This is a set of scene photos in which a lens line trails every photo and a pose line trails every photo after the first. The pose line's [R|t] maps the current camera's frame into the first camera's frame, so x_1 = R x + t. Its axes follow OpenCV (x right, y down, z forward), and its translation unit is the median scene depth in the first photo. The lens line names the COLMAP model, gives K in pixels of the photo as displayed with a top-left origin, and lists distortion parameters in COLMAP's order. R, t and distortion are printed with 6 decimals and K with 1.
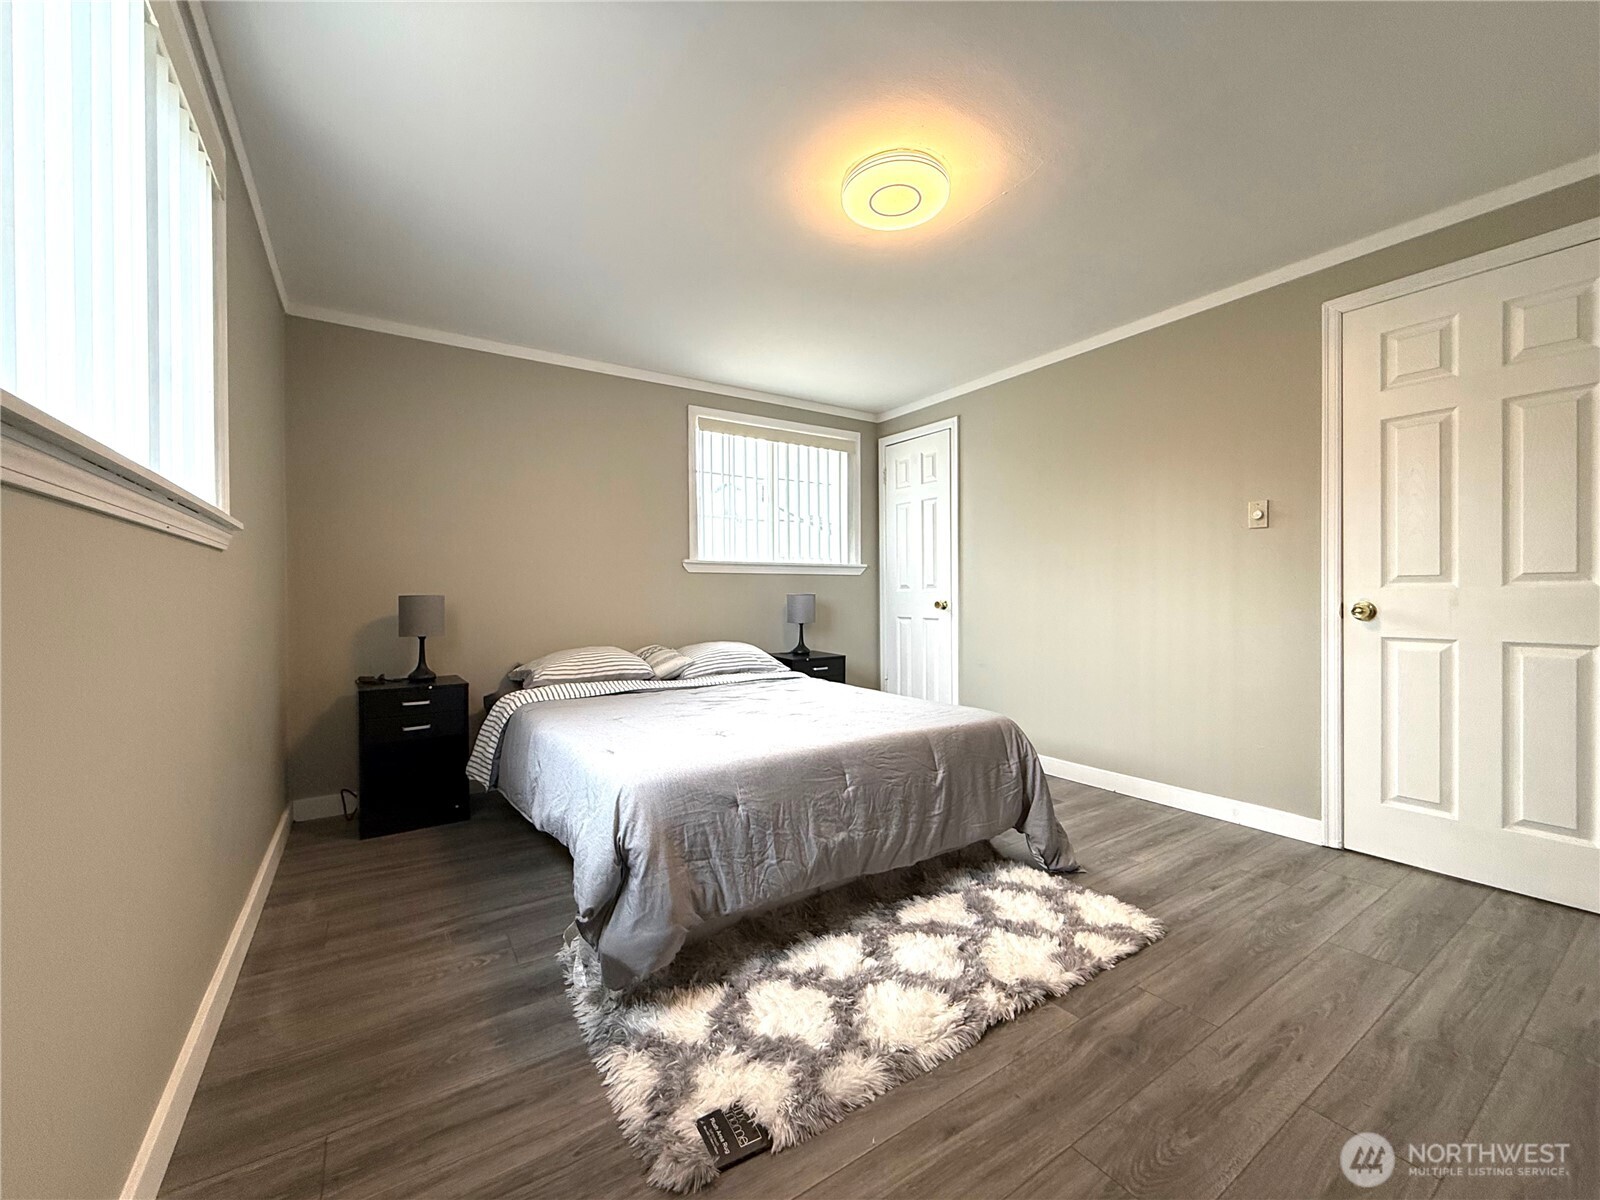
lens RADIAL K [[636.3, 0, 793.0], [0, 636.3, 601.4], [0, 0, 1]] dist [0.004156, -0.001060]
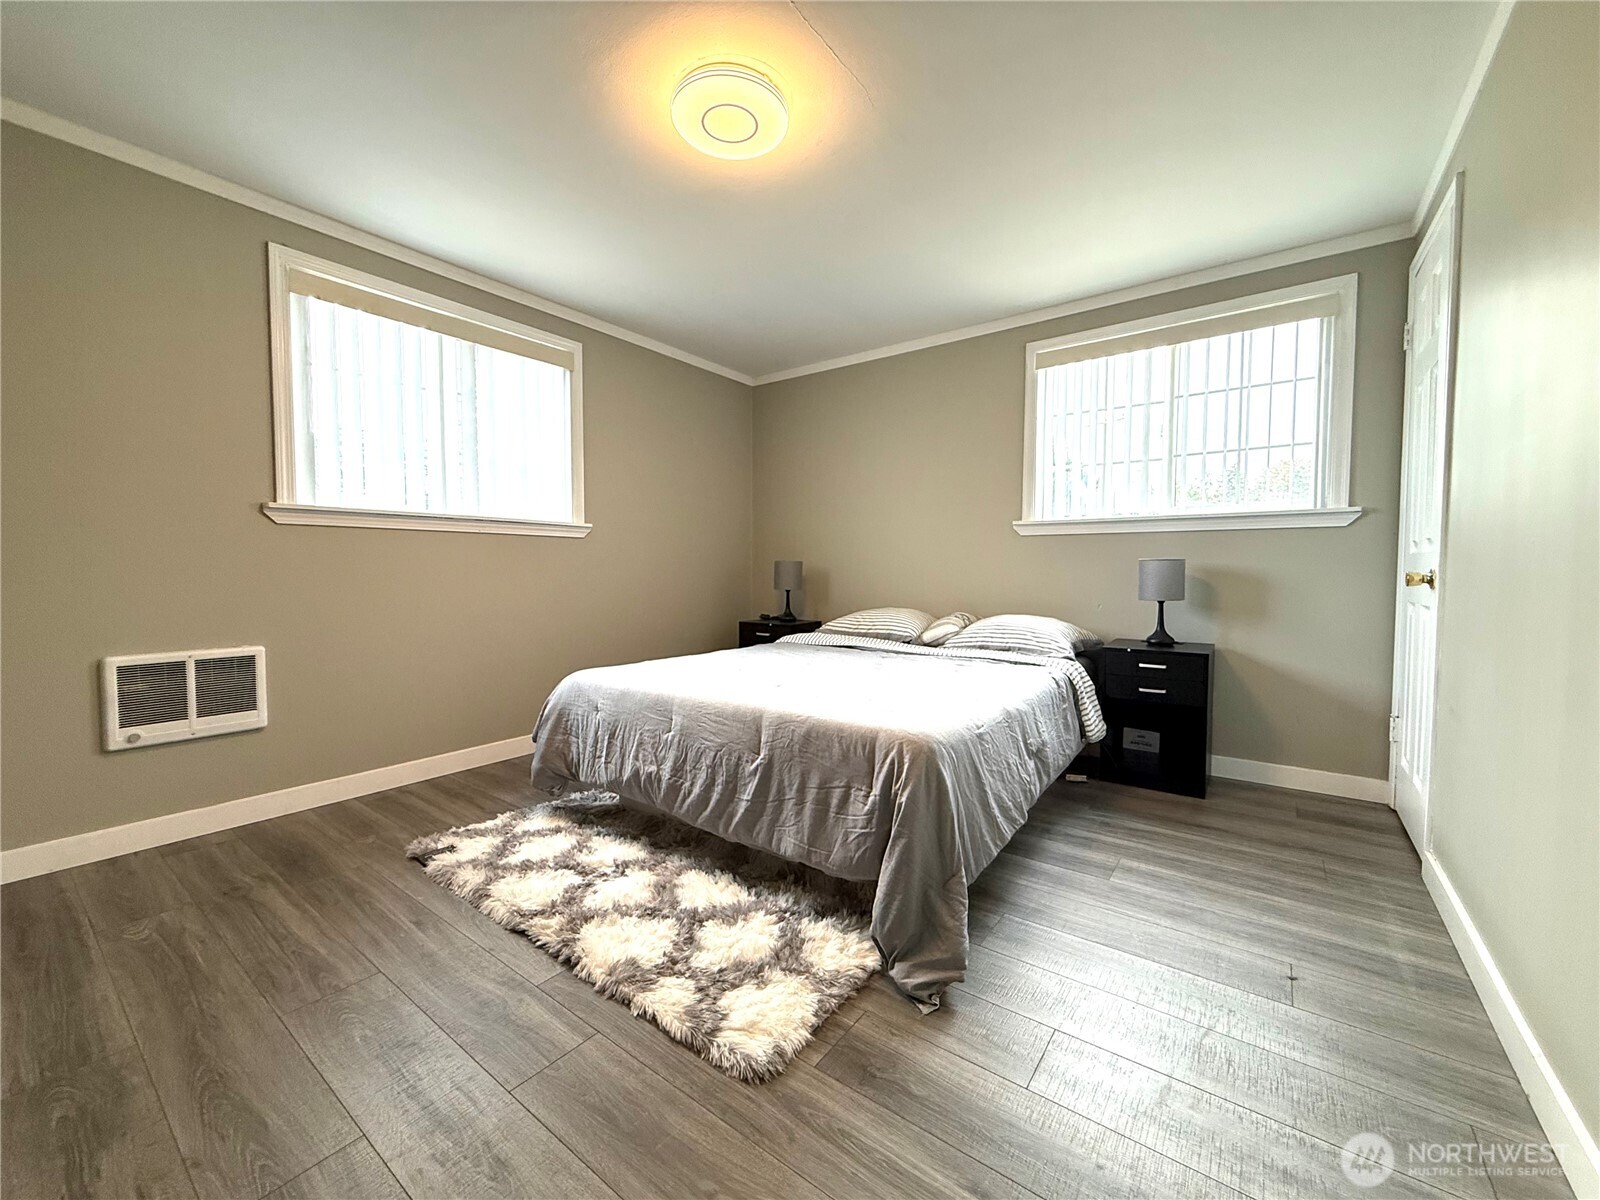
lens RADIAL K [[636.3, 0, 793.3], [0, 636.3, 593.2], [0, 0, 1]] dist [0.004156, -0.001060]
pose [[0.337384, 0.042828, -0.940392, 1.061499], [-0.013909, 0.999082, 0.040511, 0.006601], [0.941264, -0.000588, 0.337670, 0.748566]]
